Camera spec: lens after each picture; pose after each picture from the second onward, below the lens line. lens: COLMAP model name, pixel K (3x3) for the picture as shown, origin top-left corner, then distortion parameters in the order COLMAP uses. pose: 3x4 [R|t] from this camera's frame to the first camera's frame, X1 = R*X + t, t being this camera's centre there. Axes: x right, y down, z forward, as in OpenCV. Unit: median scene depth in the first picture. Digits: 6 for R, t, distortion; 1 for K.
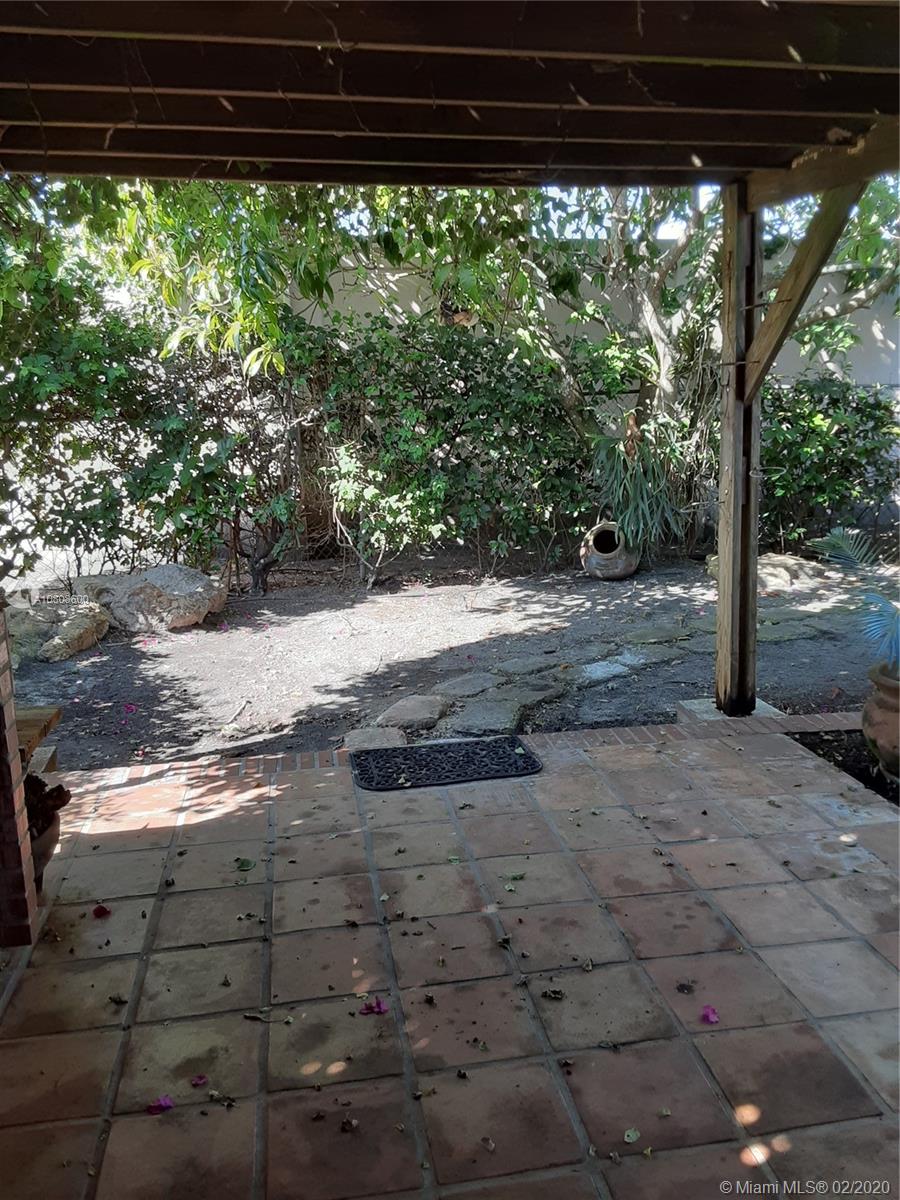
lens RADIAL K [[973.9, 0, 450.0], [0, 973.9, 600.0], [0, 0, 1]] dist [0.126545, -0.190863]
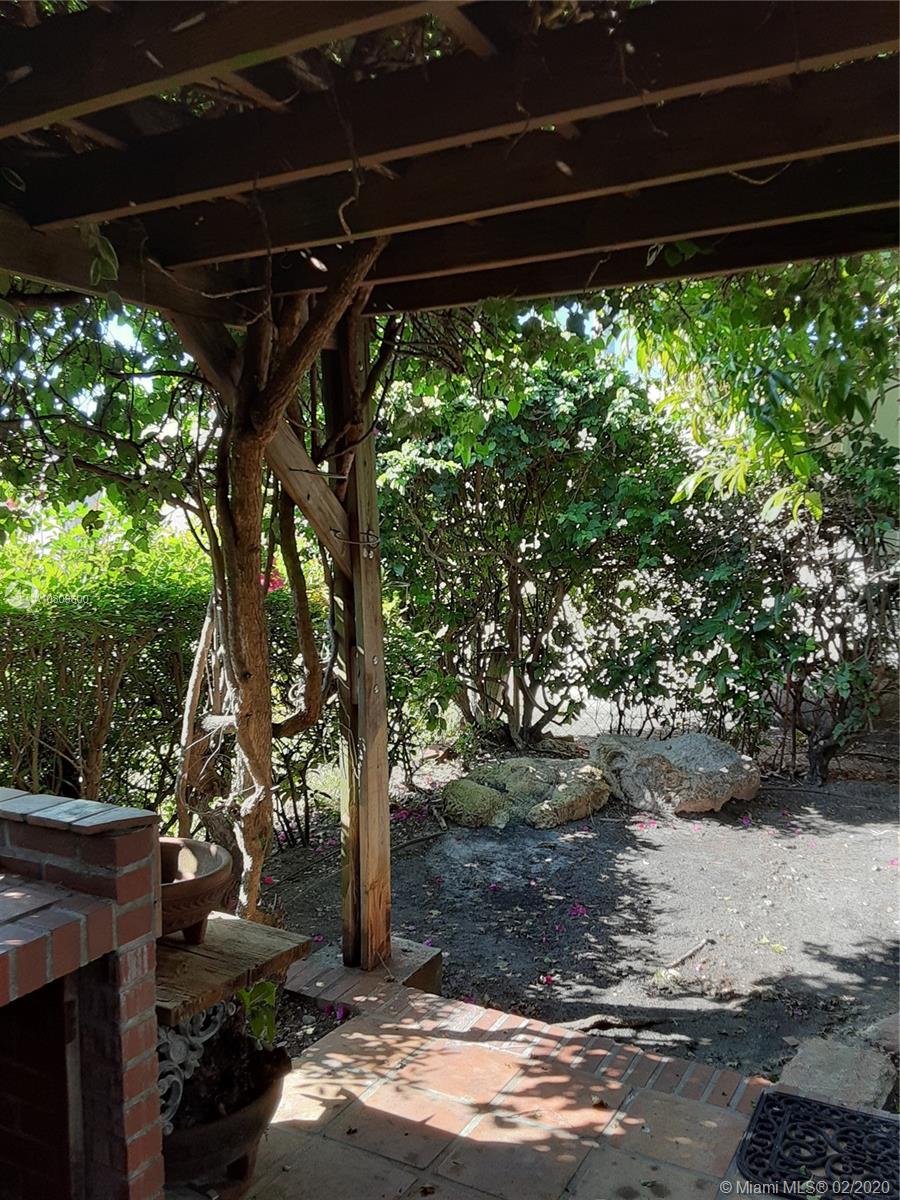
lens RADIAL K [[973.9, 0, 450.0], [0, 973.9, 600.0], [0, 0, 1]] dist [0.126545, -0.190863]
pose [[0.783836, 0.050804, -0.618886, 0.098667], [-0.135433, 0.986641, -0.090536, -0.061027], [0.606019, 0.154783, 0.780245, 0.240683]]
